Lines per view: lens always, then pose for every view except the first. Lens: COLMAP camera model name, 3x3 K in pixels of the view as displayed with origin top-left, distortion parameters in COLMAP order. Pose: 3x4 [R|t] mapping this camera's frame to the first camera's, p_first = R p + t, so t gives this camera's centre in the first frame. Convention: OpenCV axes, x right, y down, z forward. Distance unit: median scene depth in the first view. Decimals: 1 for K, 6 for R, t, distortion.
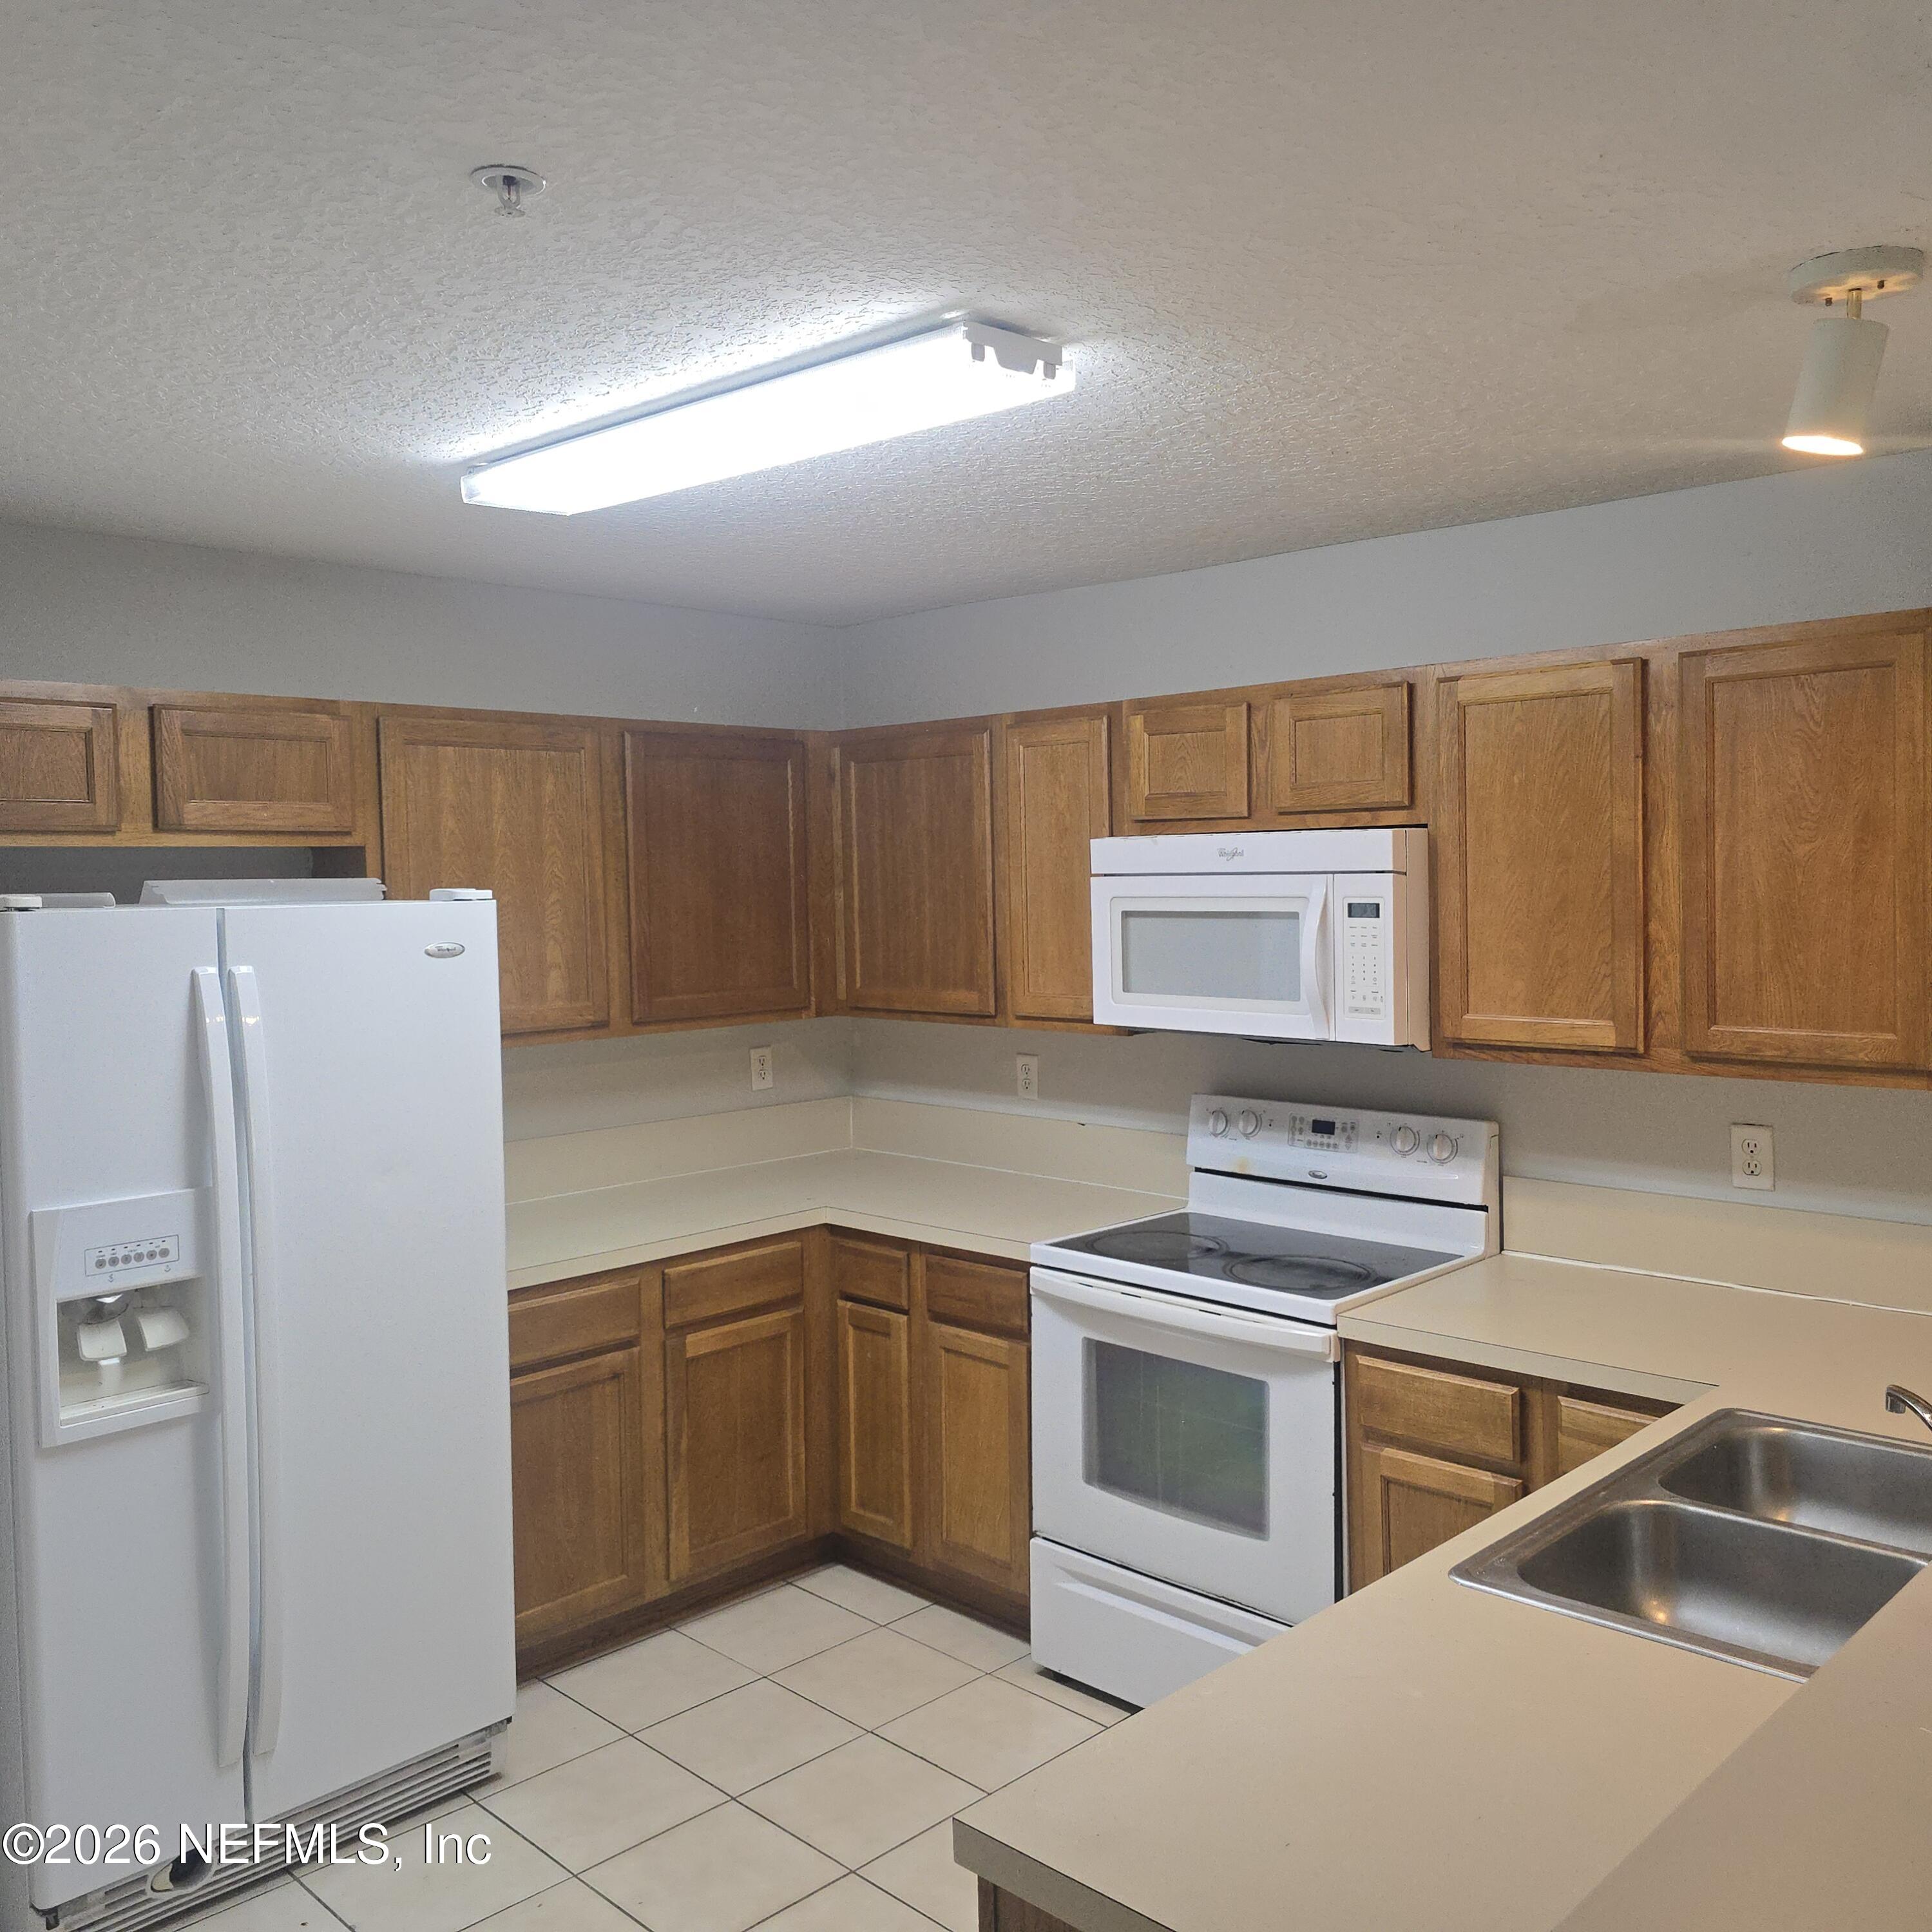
lens RADIAL K [[1698.8, 0, 966.0], [0, 1698.8, 966.0], [0, 0, 1]] dist [0.072138, -0.073154]
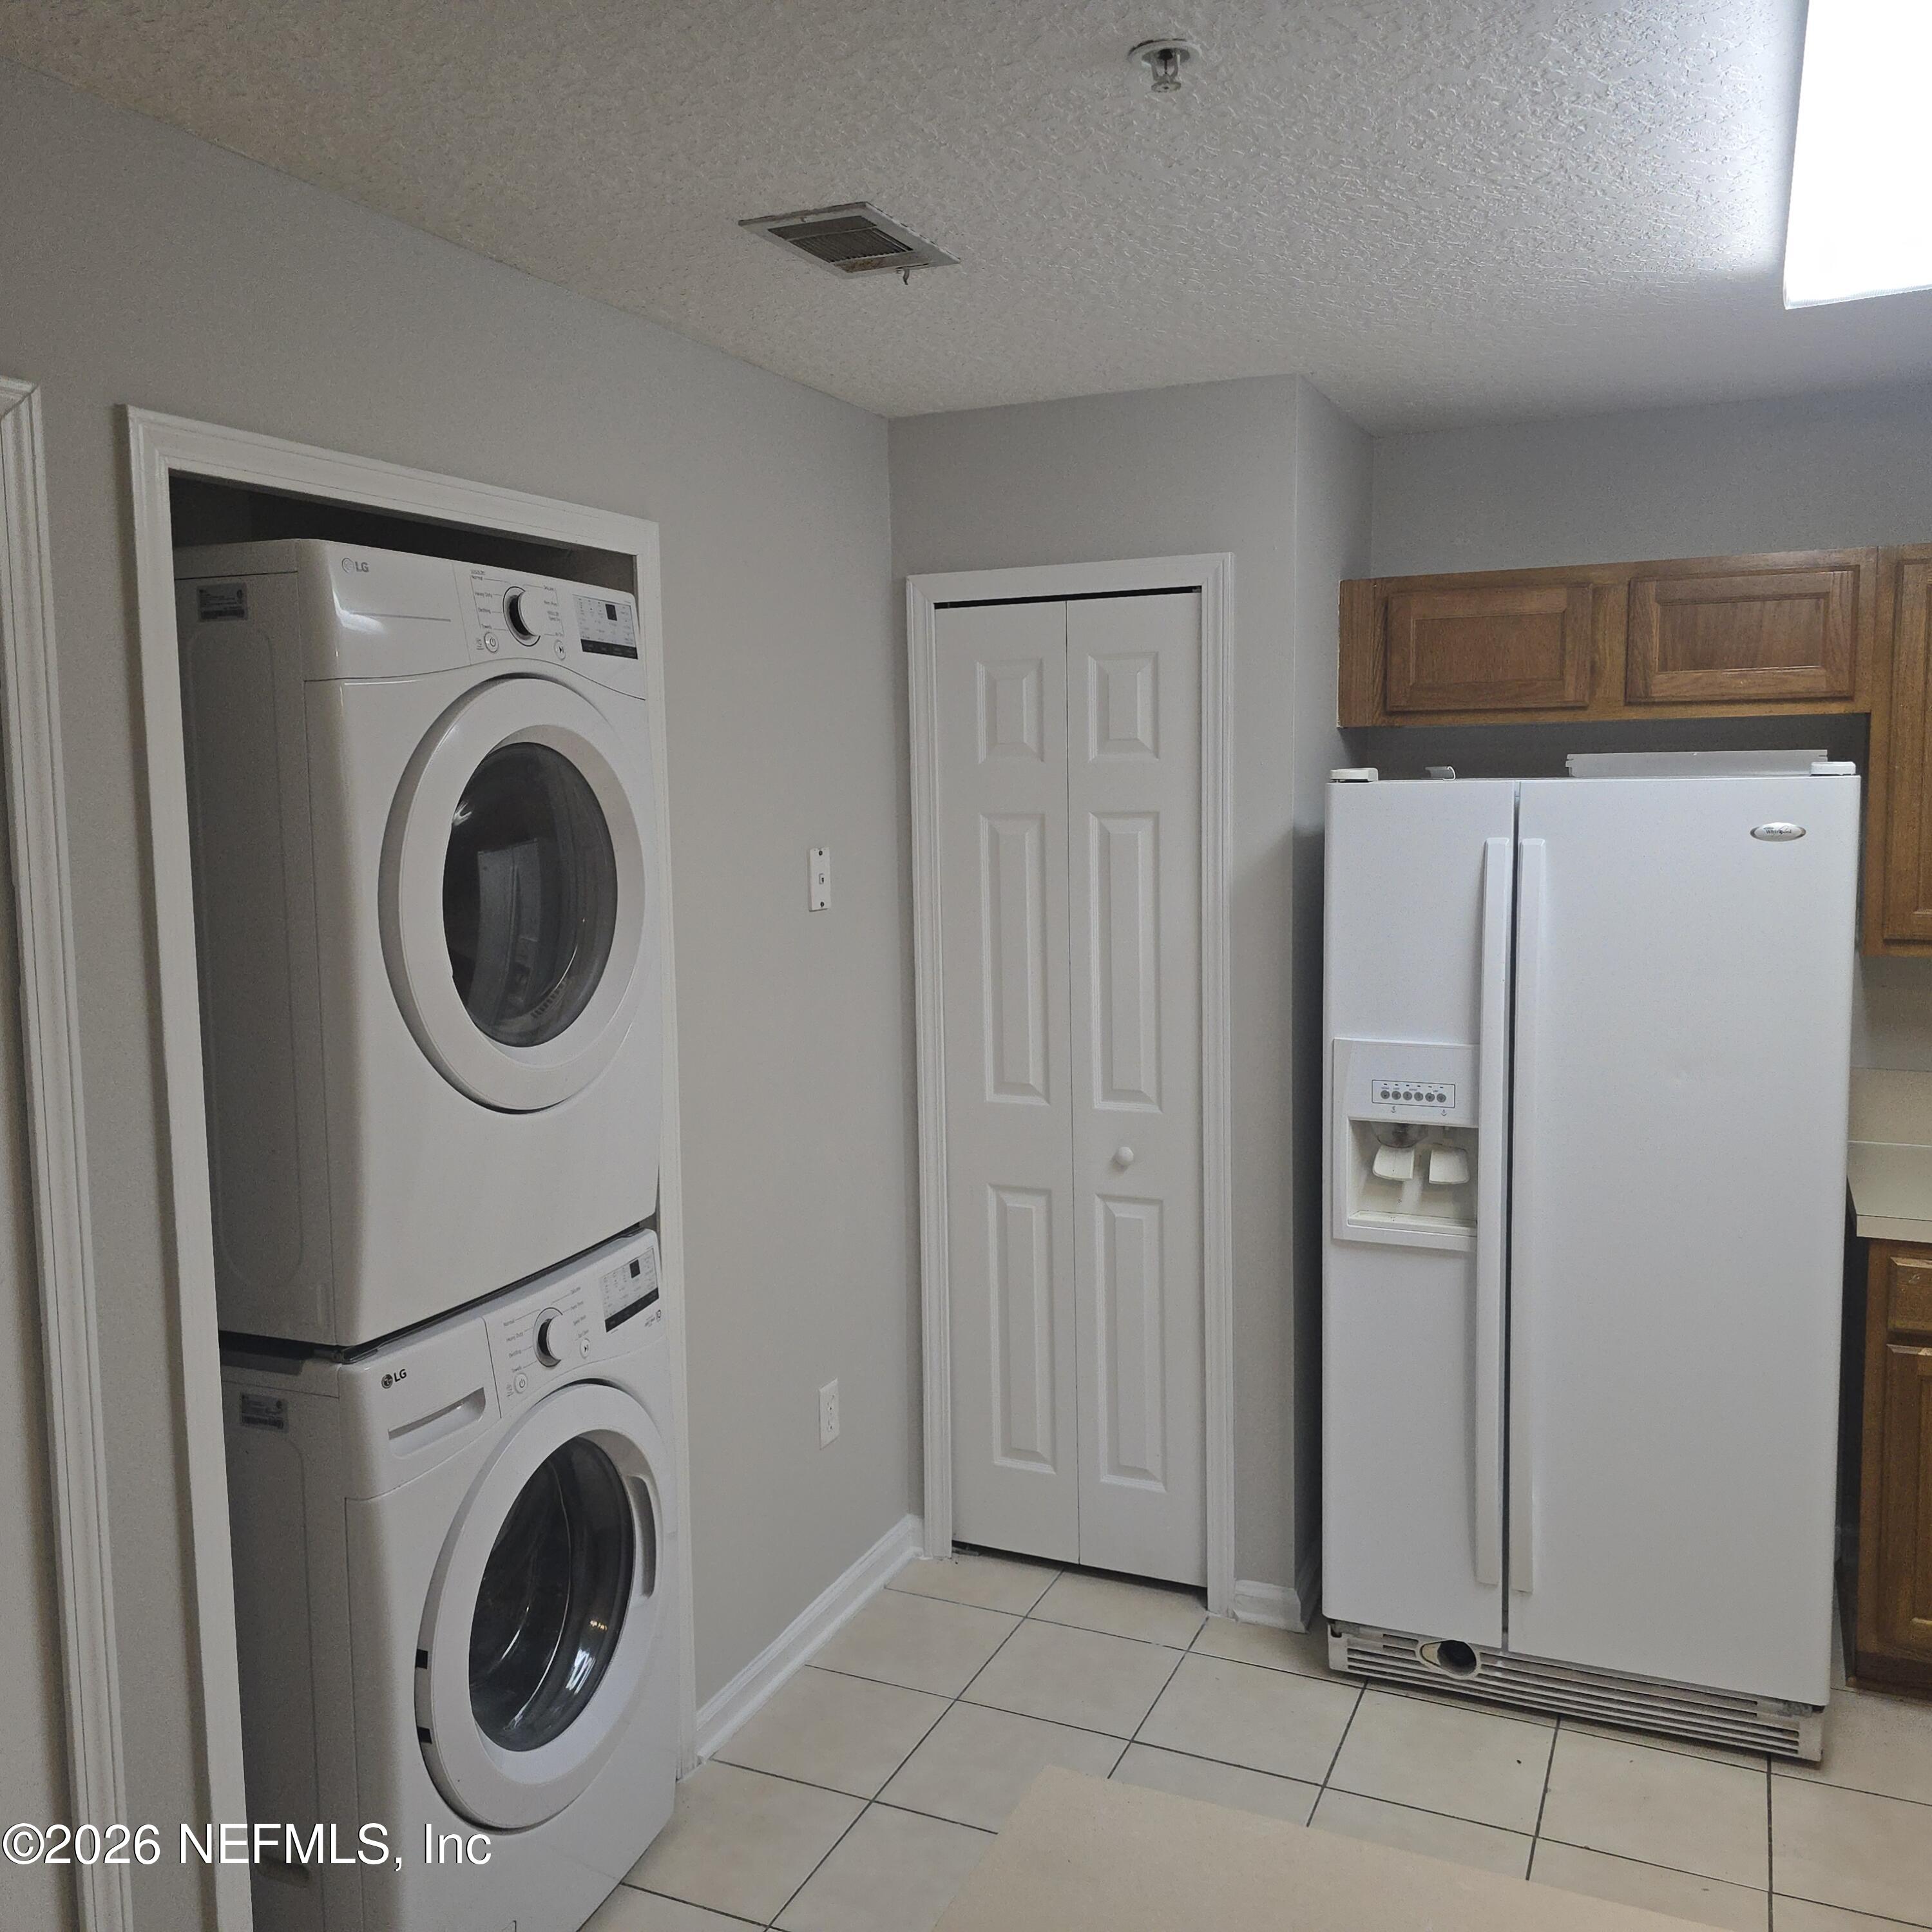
lens RADIAL K [[1698.8, 0, 966.0], [0, 1698.8, 966.0], [0, 0, 1]] dist [0.072138, -0.073154]
pose [[0.368245, 0.112162, -0.922938, 0.361548], [-0.042677, 0.993689, 0.103733, -0.014226], [0.928749, 0.001189, 0.370708, 0.276070]]
